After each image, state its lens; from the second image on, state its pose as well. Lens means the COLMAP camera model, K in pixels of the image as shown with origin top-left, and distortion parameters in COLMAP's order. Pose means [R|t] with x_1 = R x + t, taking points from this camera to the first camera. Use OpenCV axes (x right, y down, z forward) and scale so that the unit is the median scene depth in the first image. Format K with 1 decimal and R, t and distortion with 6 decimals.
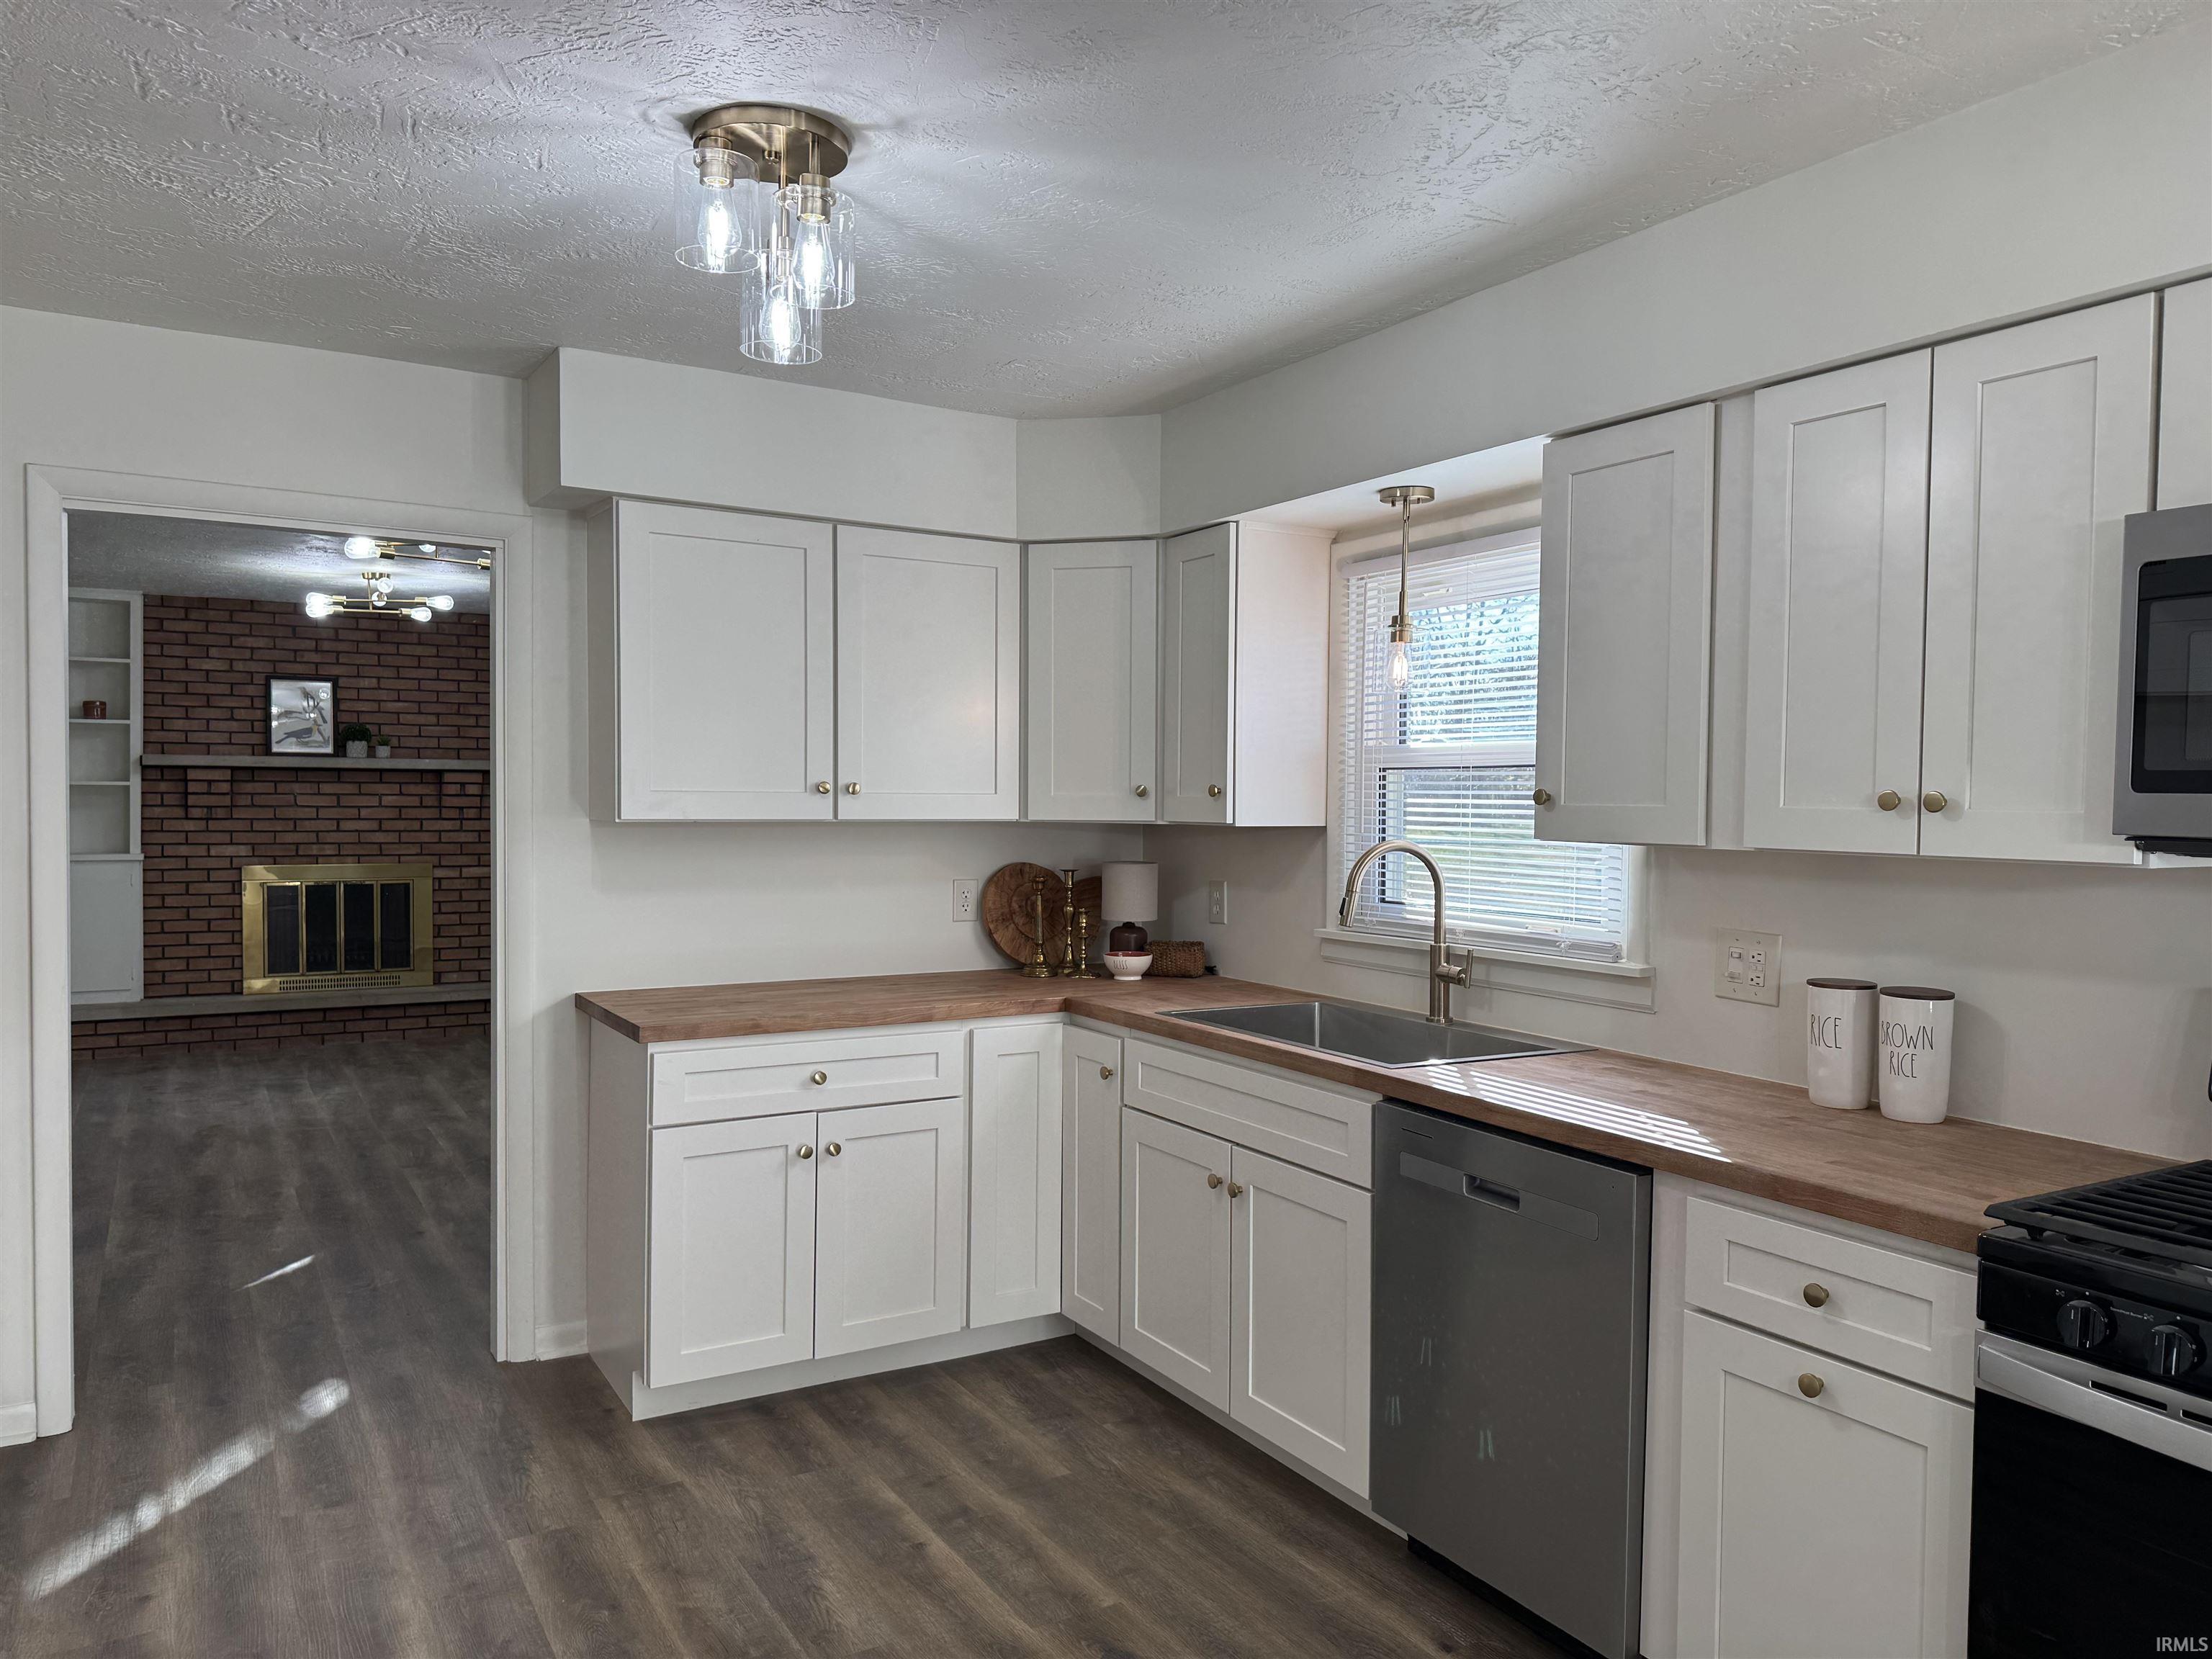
lens RADIAL K [[1552.0, 0, 1099.6], [0, 1552.0, 835.8], [0, 0, 1]] dist [0.059014, -0.066745]
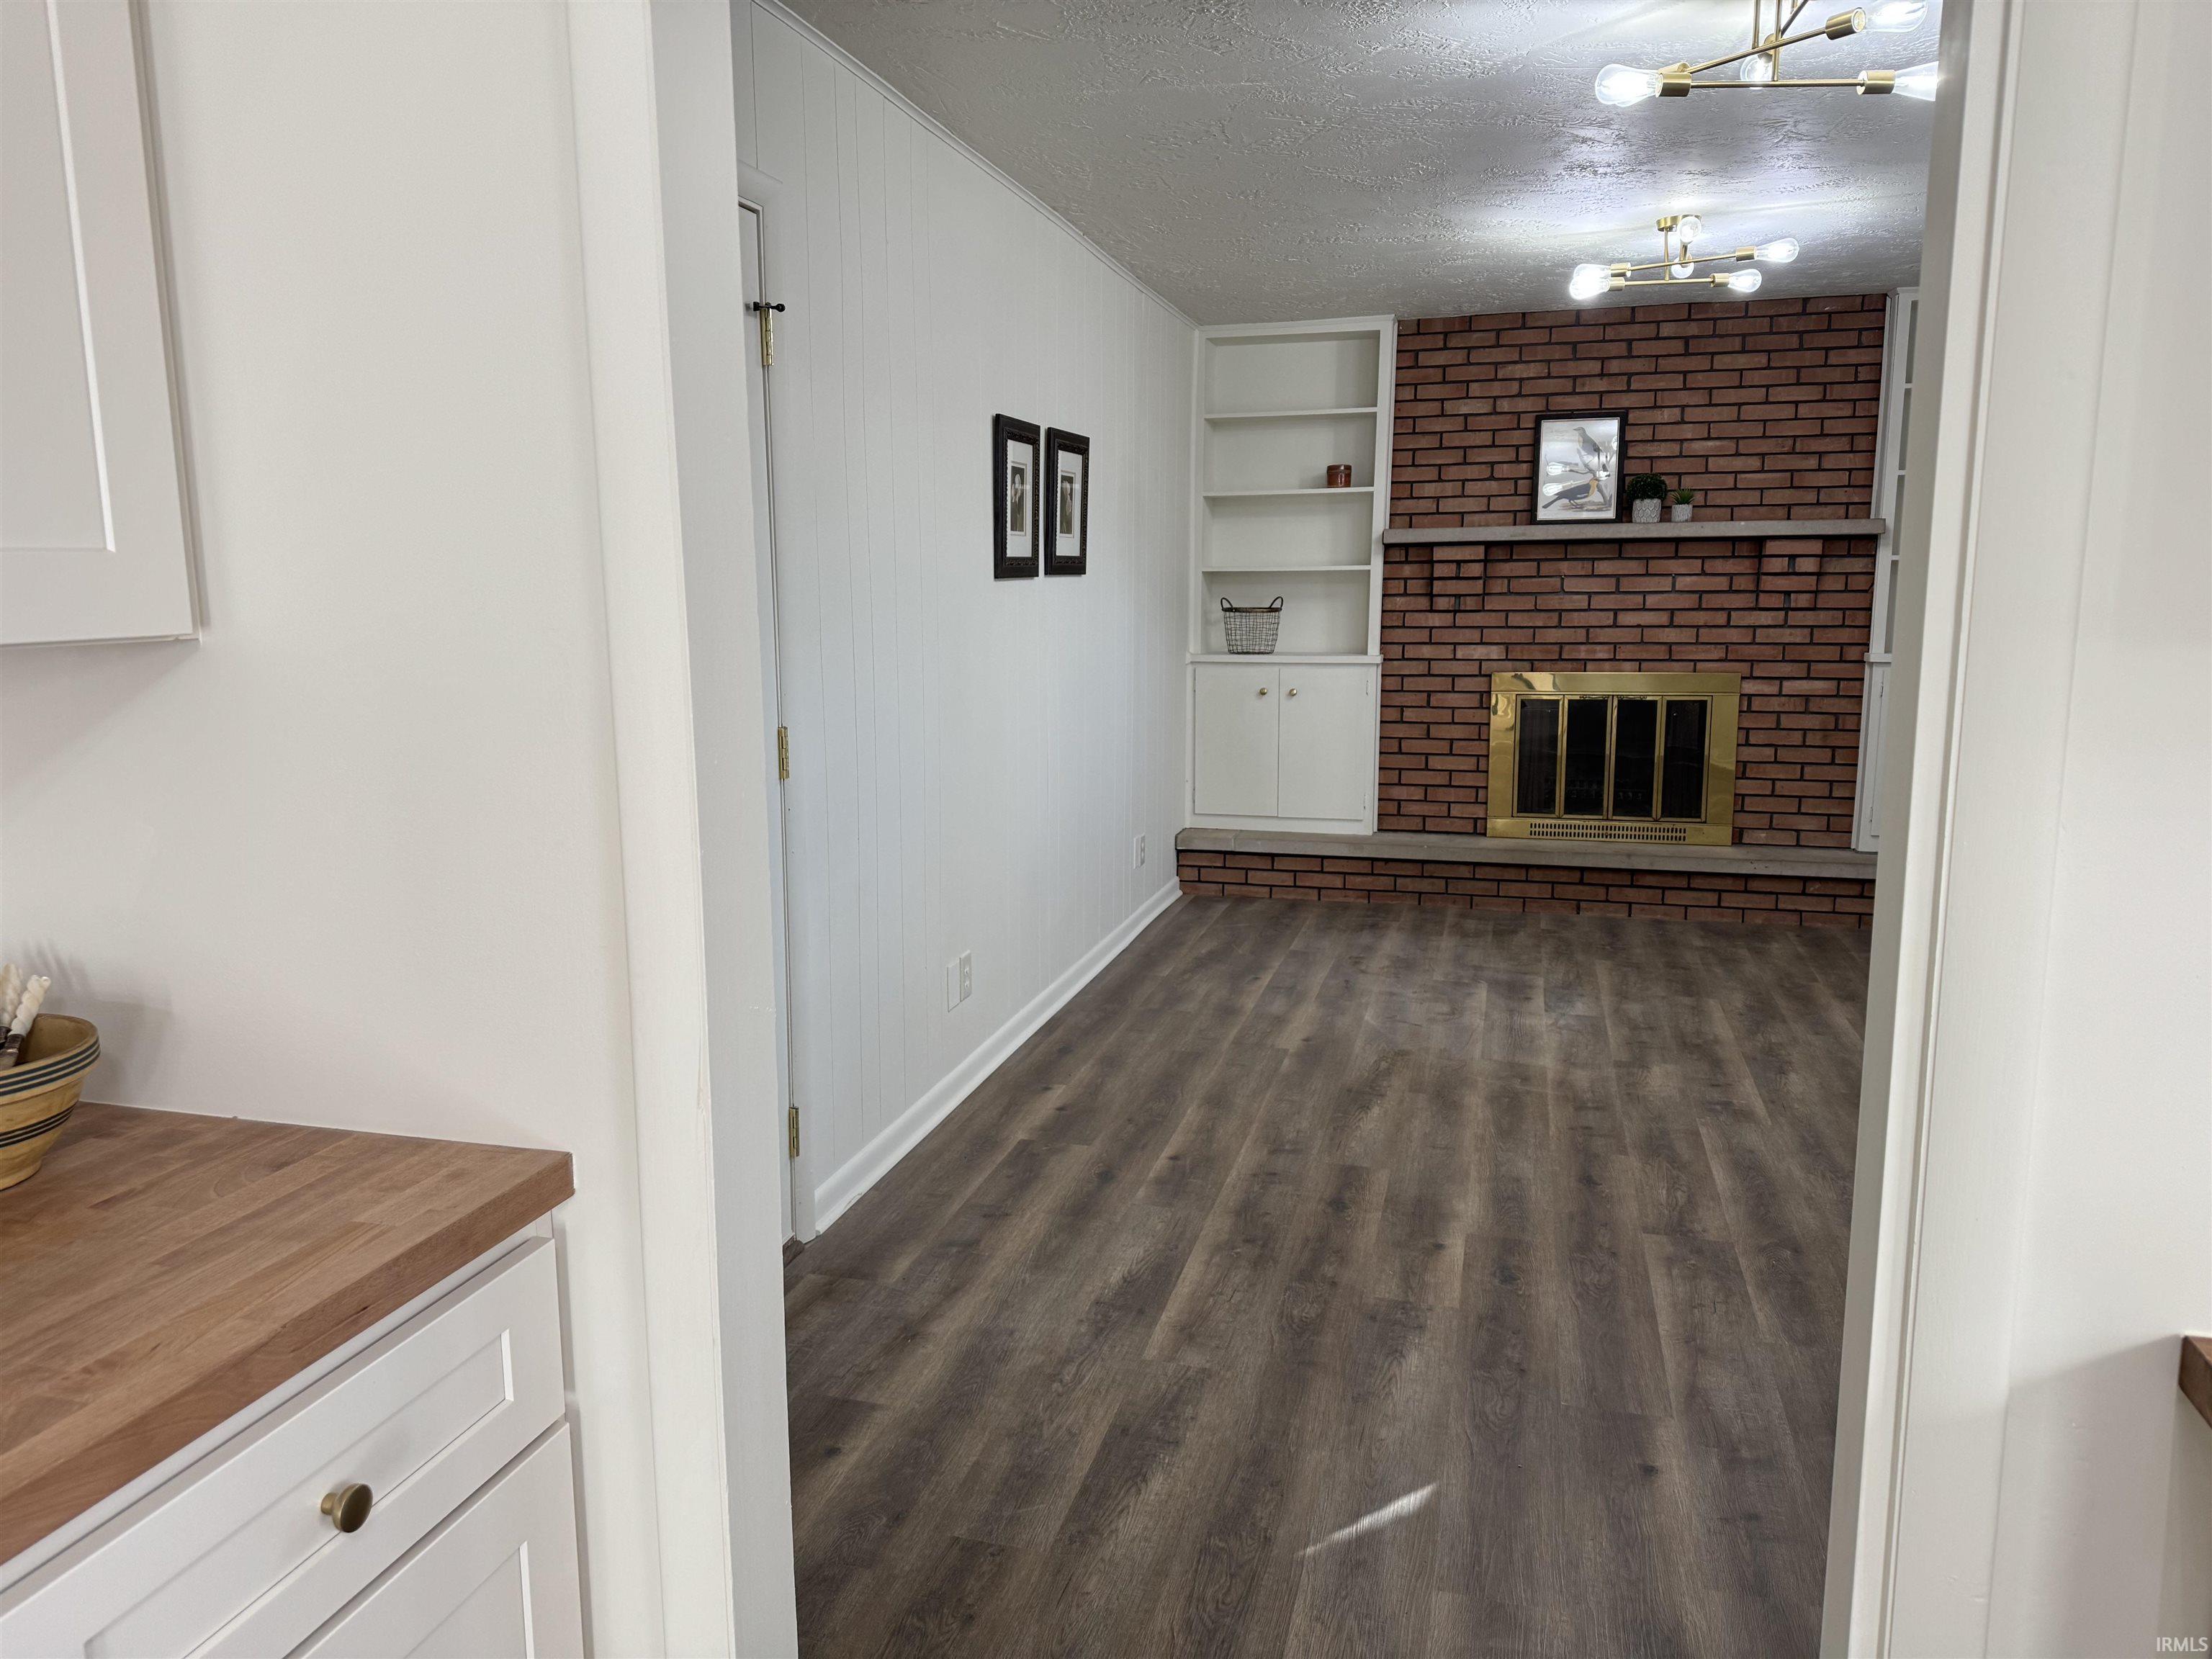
lens RADIAL K [[1552.0, 0, 1057.8], [0, 1552.0, 832.4], [0, 0, 1]] dist [0.059014, -0.066745]
pose [[0.683441, 0.104270, -0.722520, -0.255650], [-0.004628, 0.990345, 0.138544, -0.015539], [0.729991, -0.091343, 0.677326, 0.623035]]
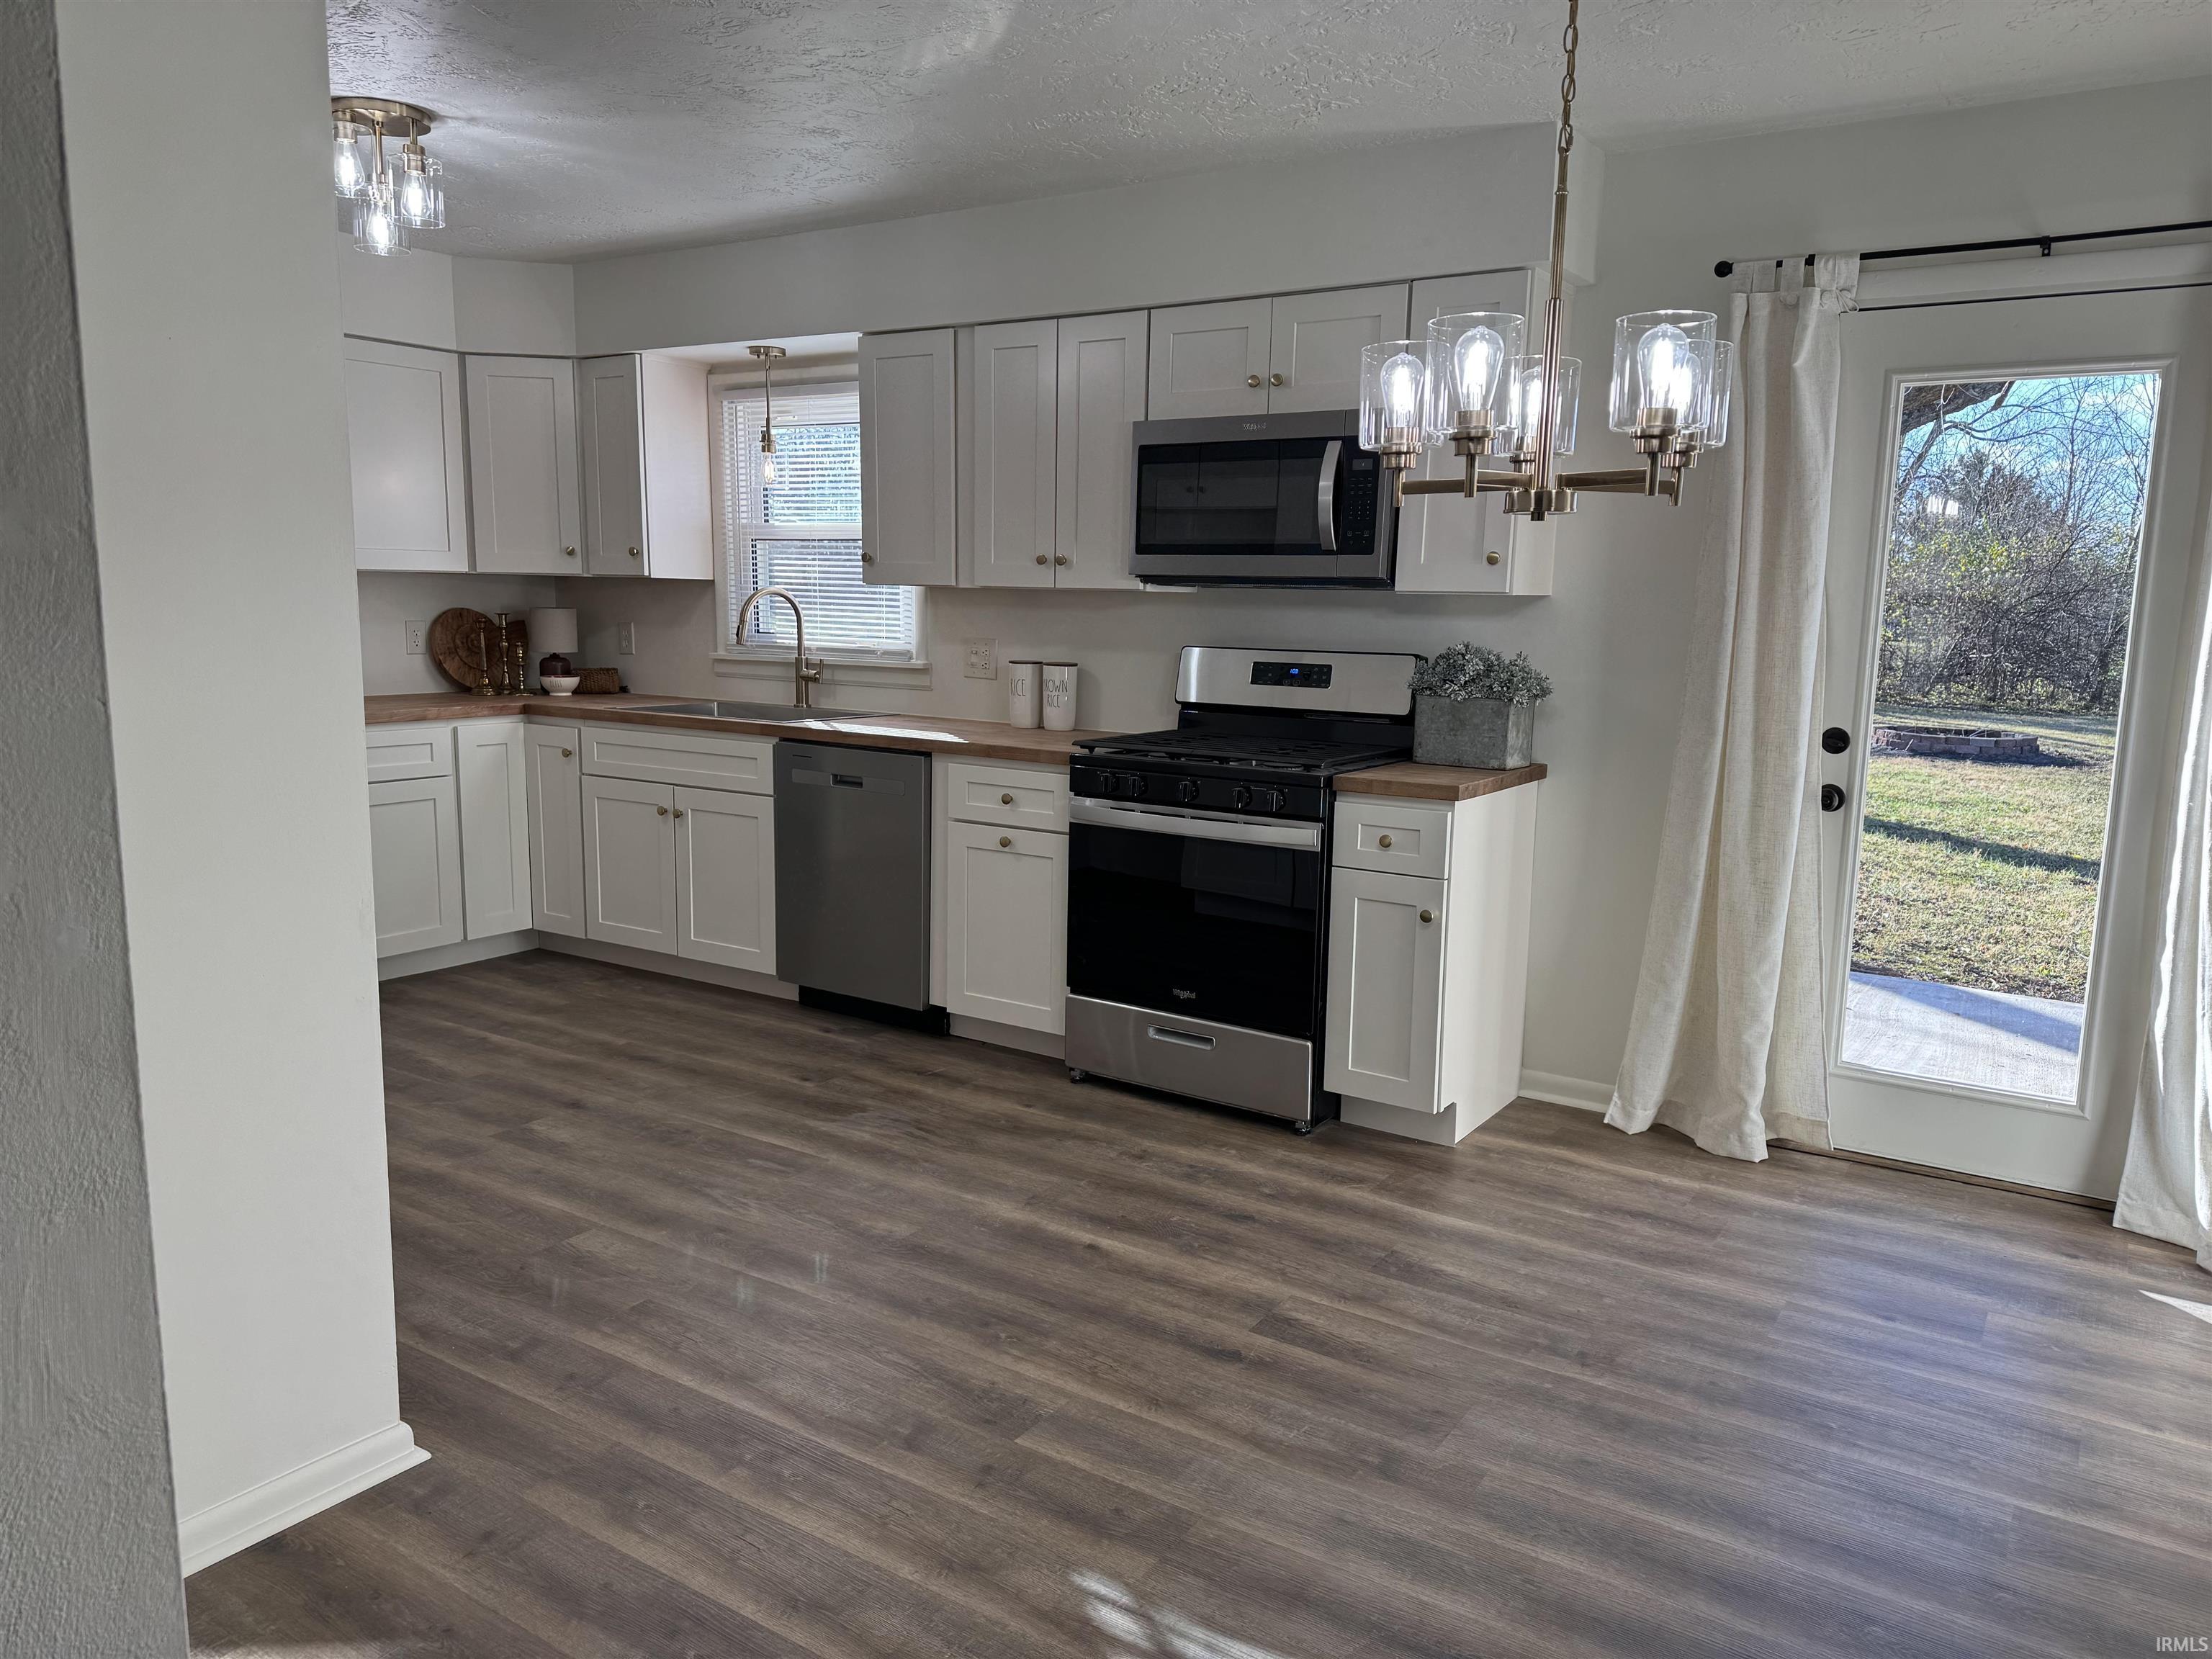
lens RADIAL K [[1552.0, 0, 1137.4], [0, 1552.0, 813.4], [0, 0, 1]] dist [0.059014, -0.066745]
pose [[0.892619, -0.054724, 0.447477, -0.148133], [-0.000617, 0.992456, 0.122603, 0.028676], [-0.450811, -0.109714, 0.885851, -0.431442]]
